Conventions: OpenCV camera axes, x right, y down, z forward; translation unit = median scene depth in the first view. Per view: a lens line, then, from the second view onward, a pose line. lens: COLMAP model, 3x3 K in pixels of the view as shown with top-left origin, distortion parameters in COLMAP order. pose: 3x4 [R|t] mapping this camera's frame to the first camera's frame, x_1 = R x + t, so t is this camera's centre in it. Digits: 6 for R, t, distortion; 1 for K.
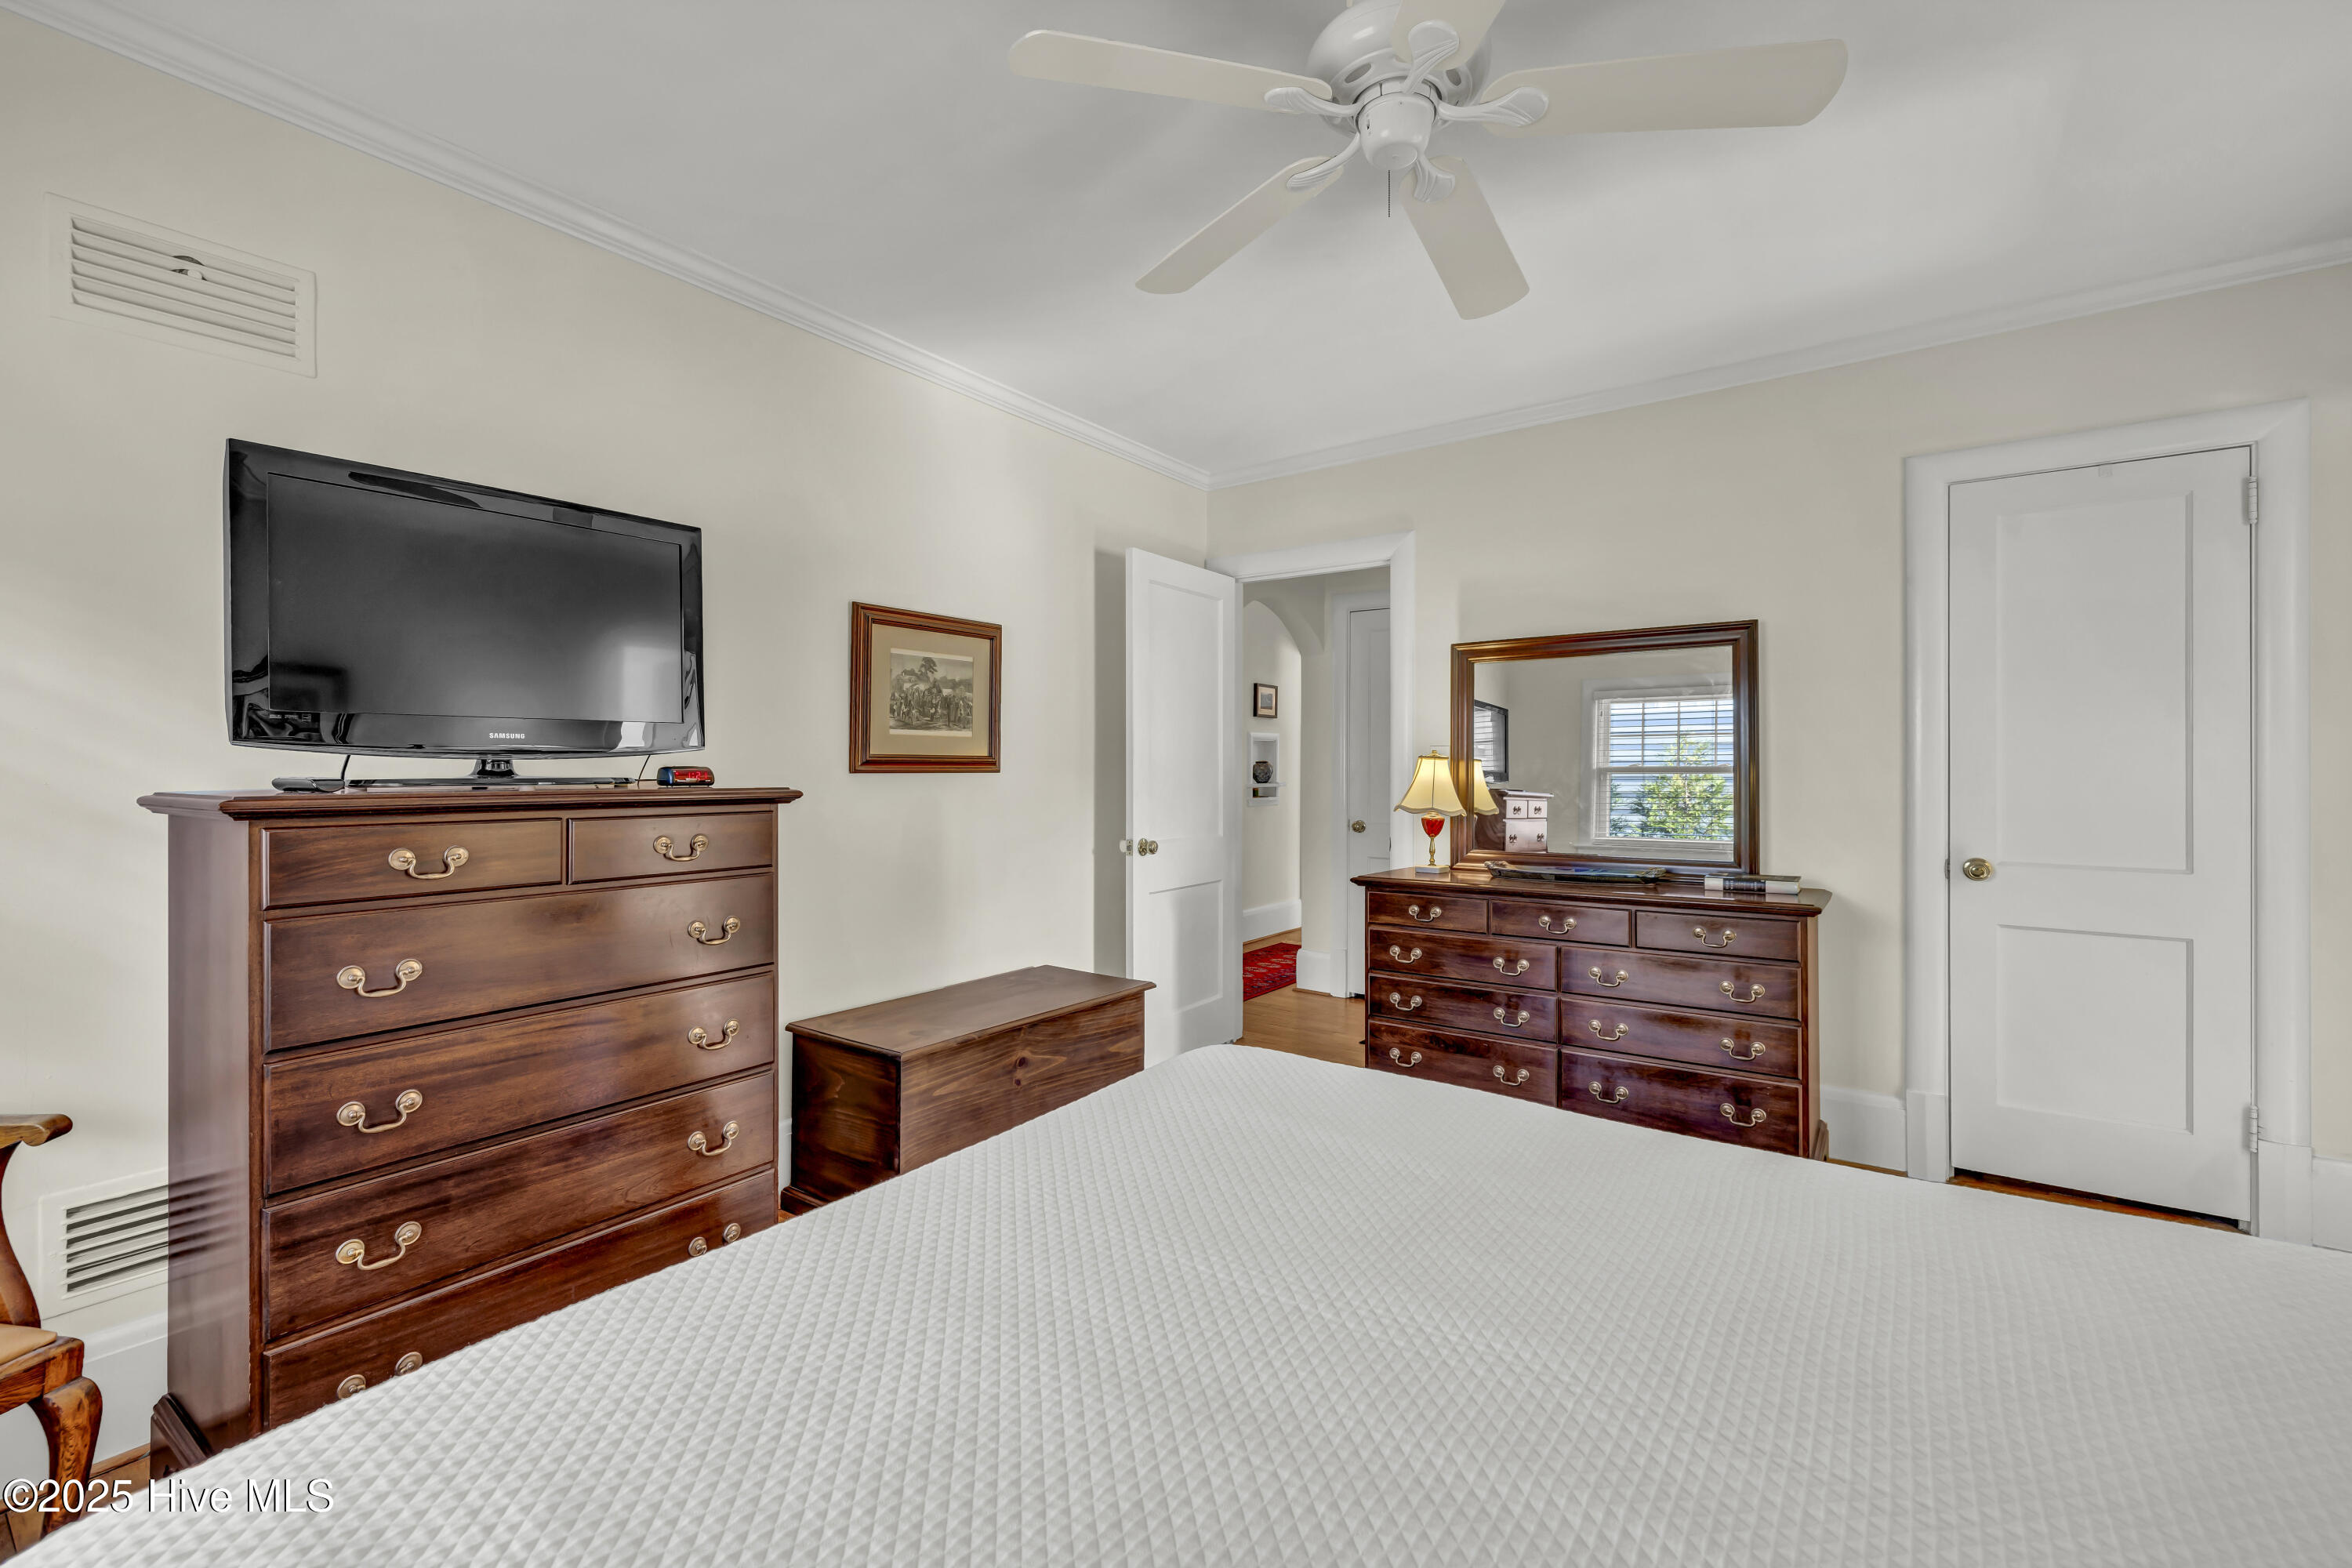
lens RADIAL K [[1021.1, 0, 1169.2], [0, 1021.1, 778.4], [0, 0, 1]] dist [0.001166, -0.000664]
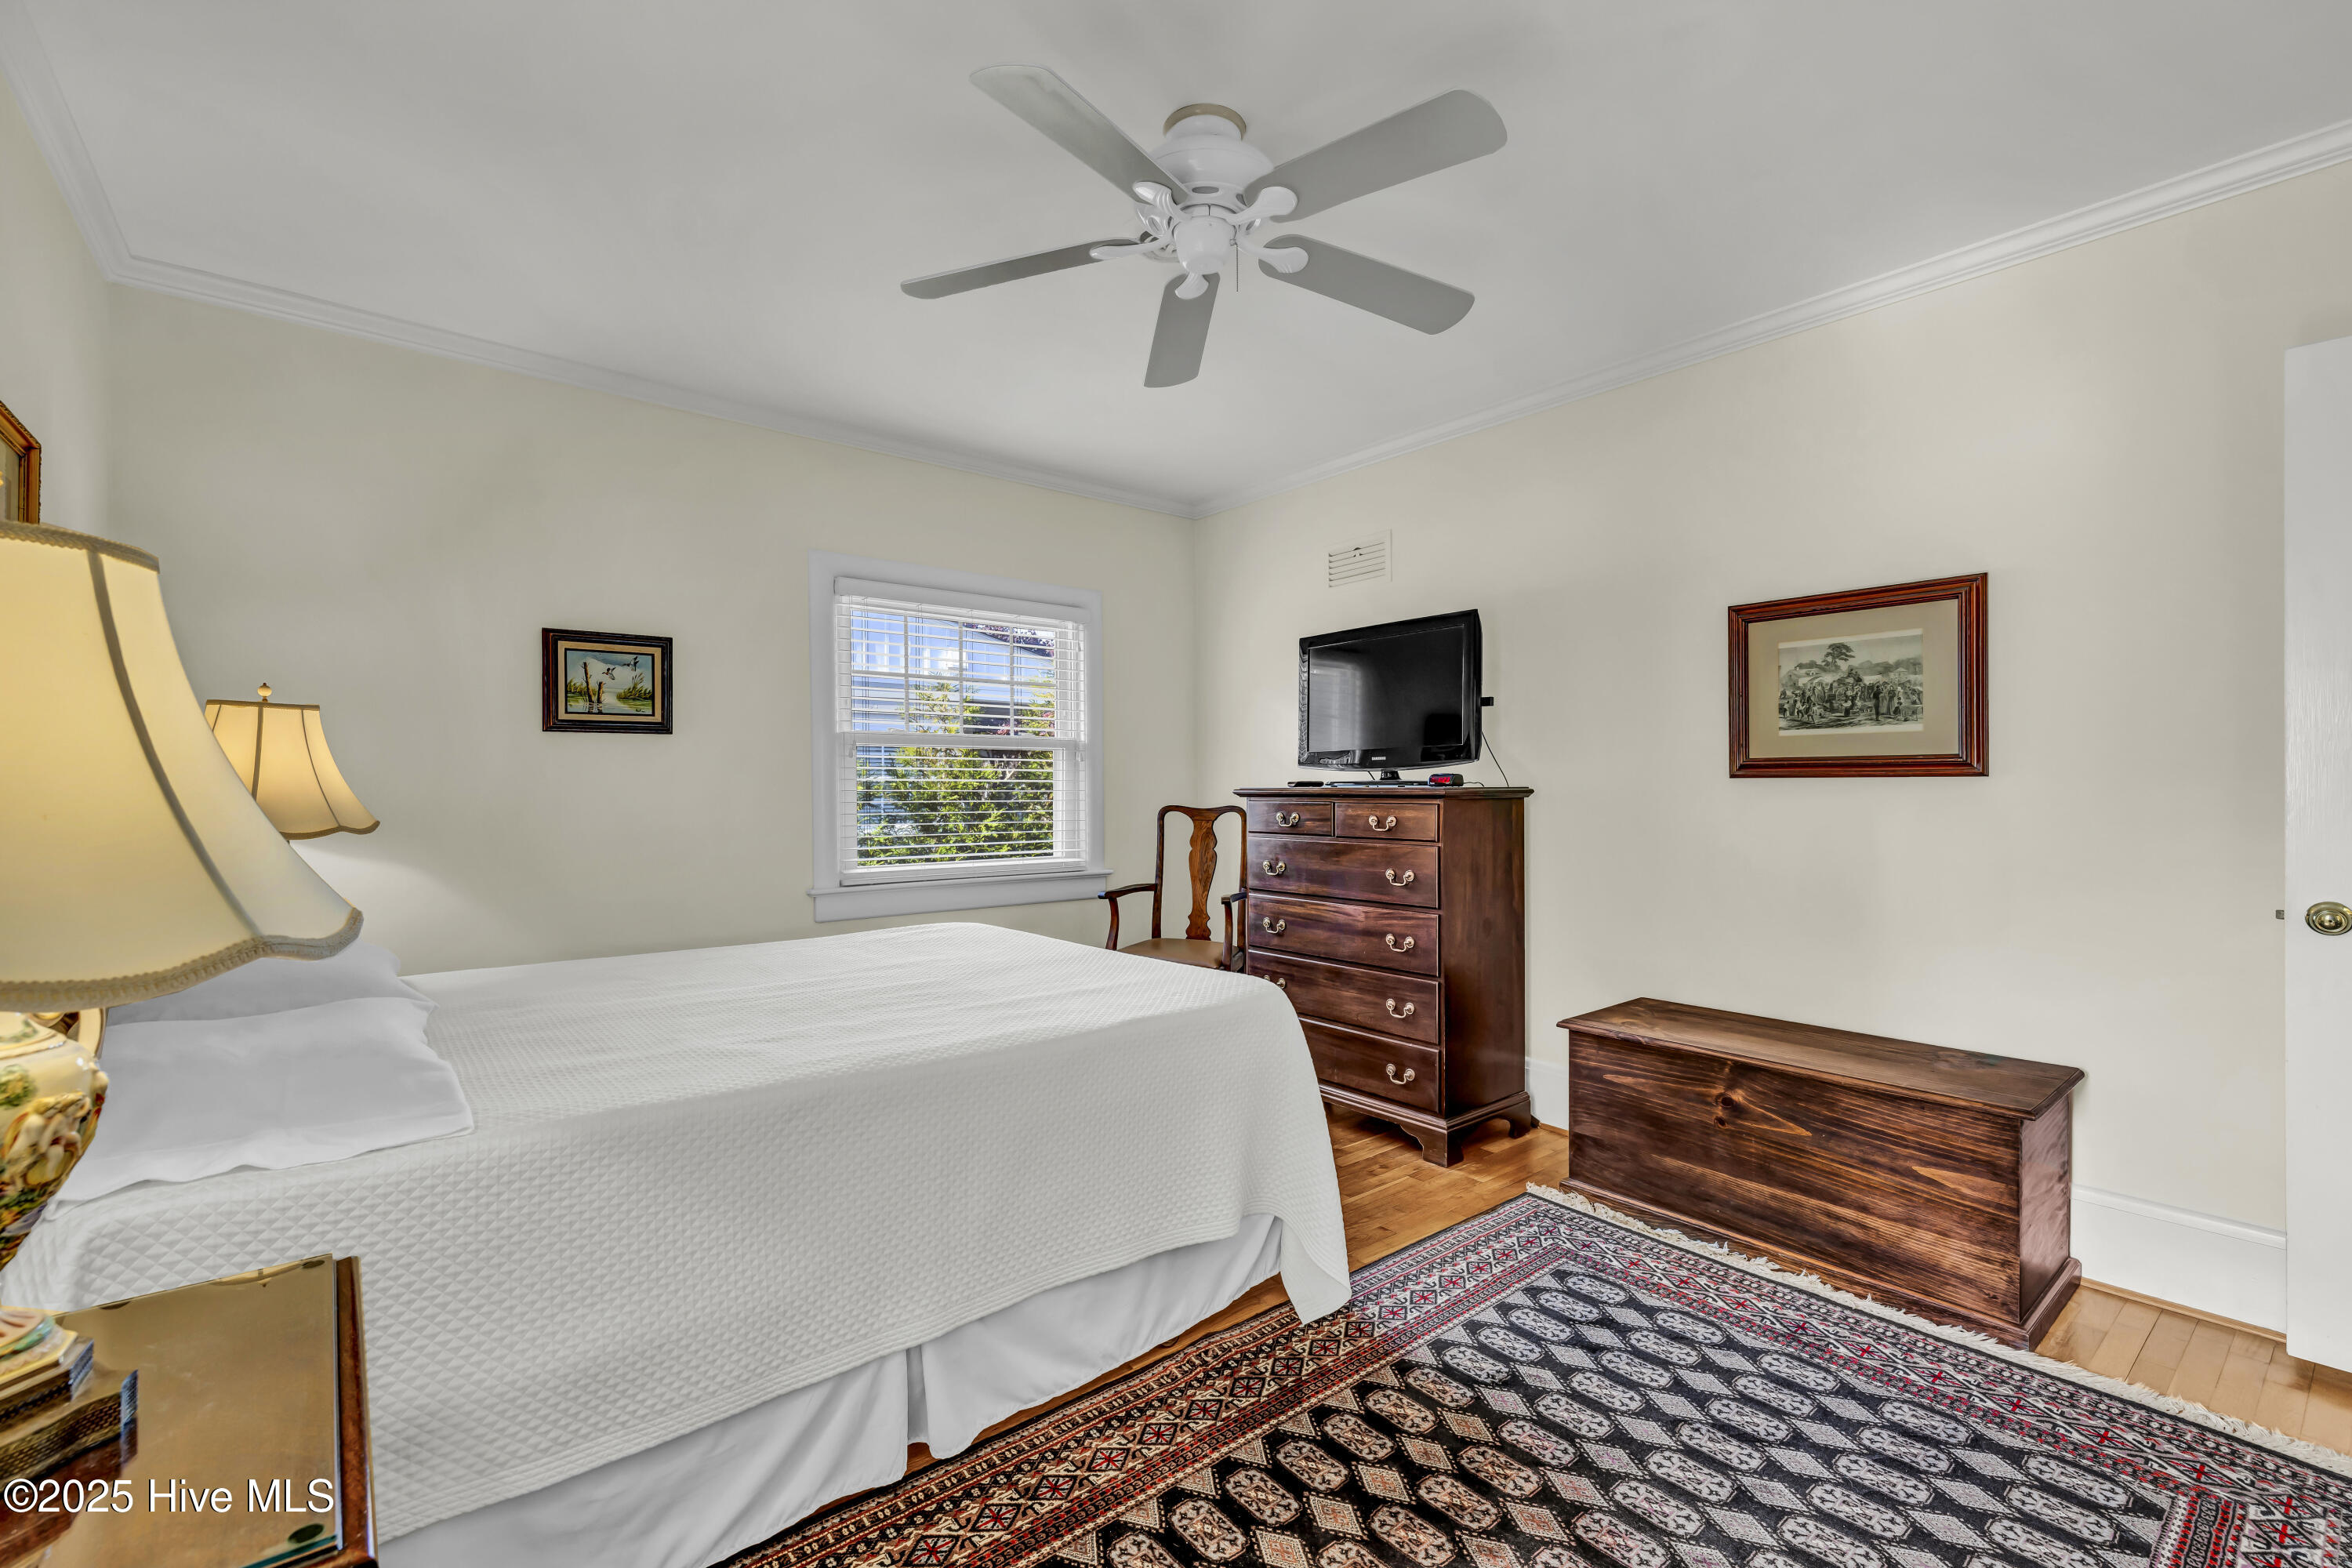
lens RADIAL K [[1021.1, 0, 1169.2], [0, 1021.1, 778.4], [0, 0, 1]] dist [0.001166, -0.000664]
pose [[-0.265948, 0.000602, -0.963987, 0.768240], [-0.000454, 1.000000, 0.000749, -0.004384], [0.963987, 0.000637, -0.265948, 0.699085]]
